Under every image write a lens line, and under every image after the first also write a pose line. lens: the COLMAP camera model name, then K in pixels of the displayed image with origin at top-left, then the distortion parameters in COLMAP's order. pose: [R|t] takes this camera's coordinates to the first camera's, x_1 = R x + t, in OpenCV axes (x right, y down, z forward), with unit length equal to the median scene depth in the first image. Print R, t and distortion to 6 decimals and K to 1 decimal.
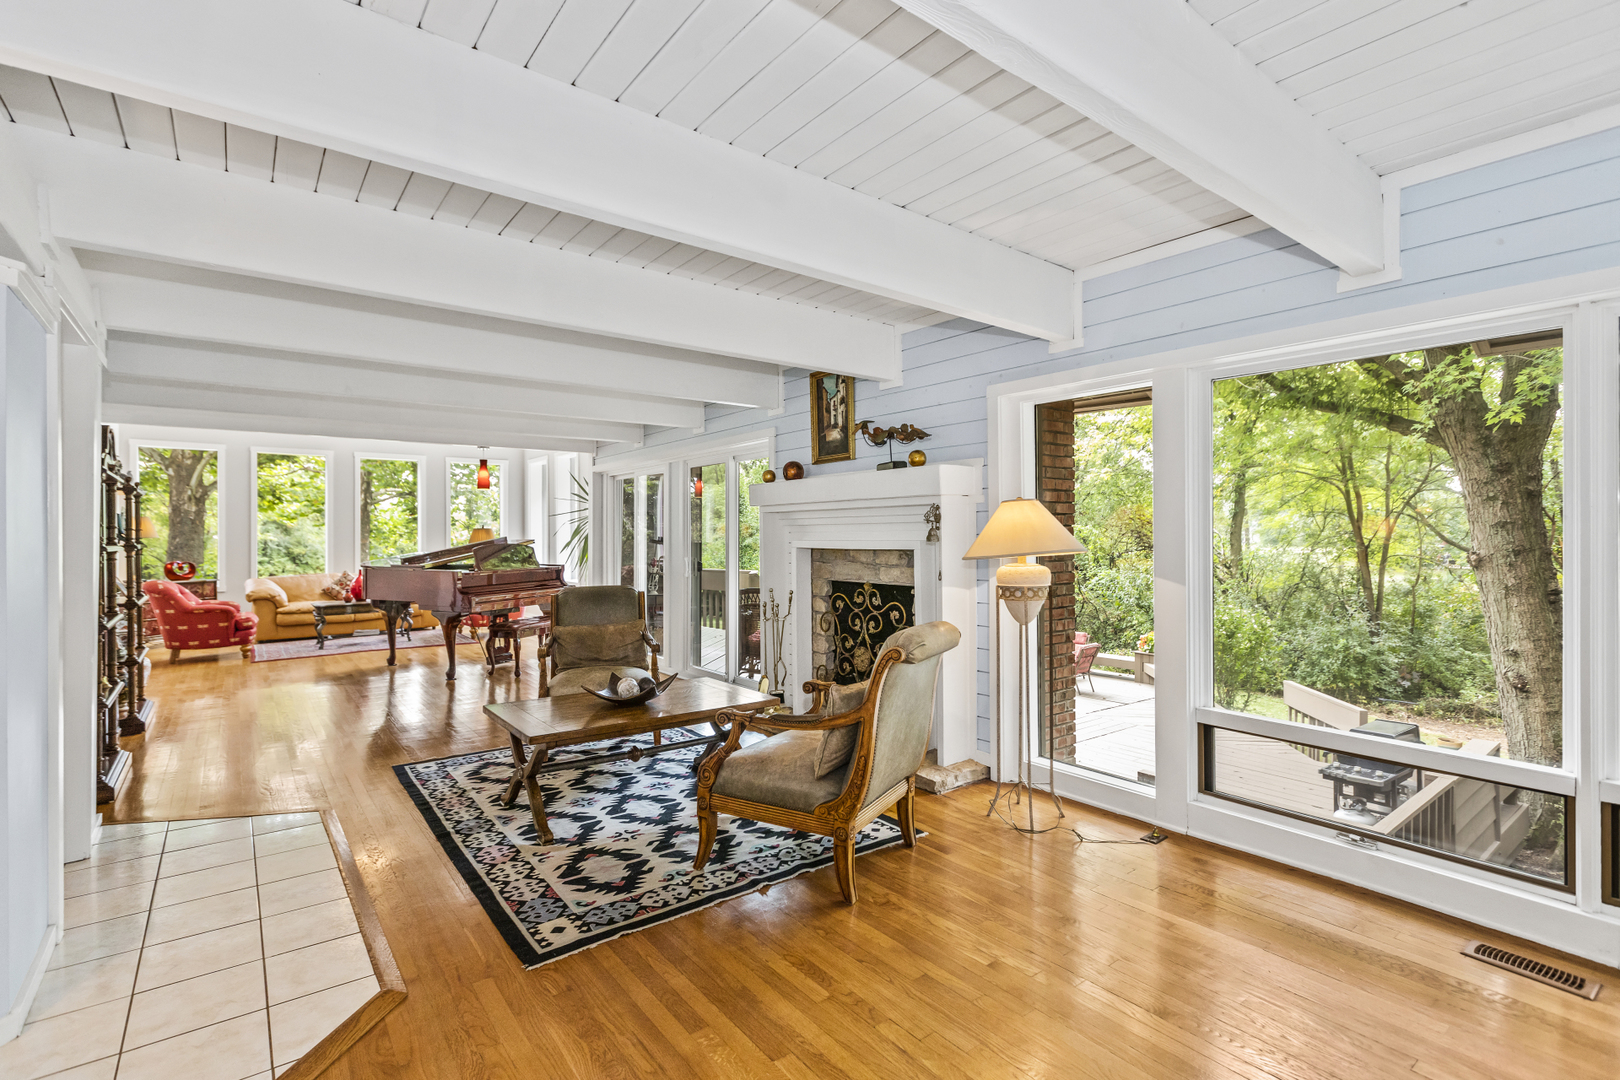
lens RADIAL K [[737.0, 0, 810.0], [0, 737.0, 540.0], [0, 0, 1]] dist [-0.000147, 0.000079]
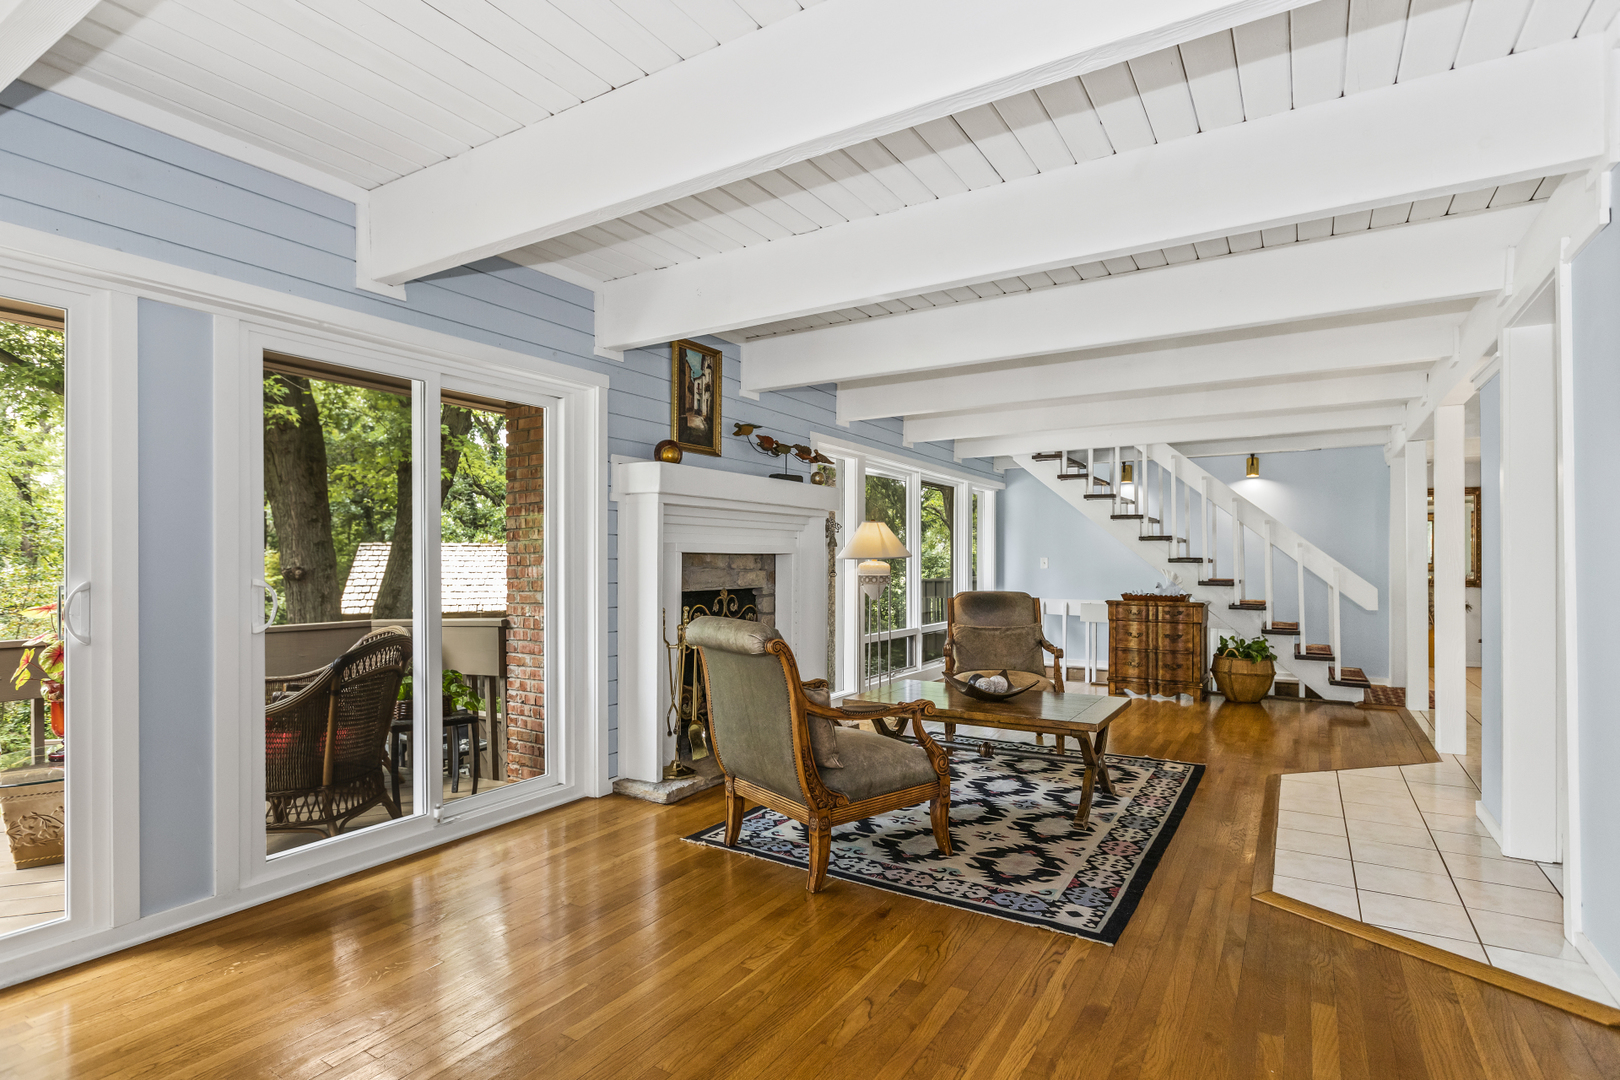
lens RADIAL K [[820.6, 0, 810.0], [0, 820.6, 540.0], [0, 0, 1]] dist [0.039407, 0.000055]
pose [[-0.356241, 0.024846, 0.934064, -1.197266], [0.010683, 0.999689, -0.022517, 0.024787], [-0.934333, 0.001957, -0.356395, 1.602130]]
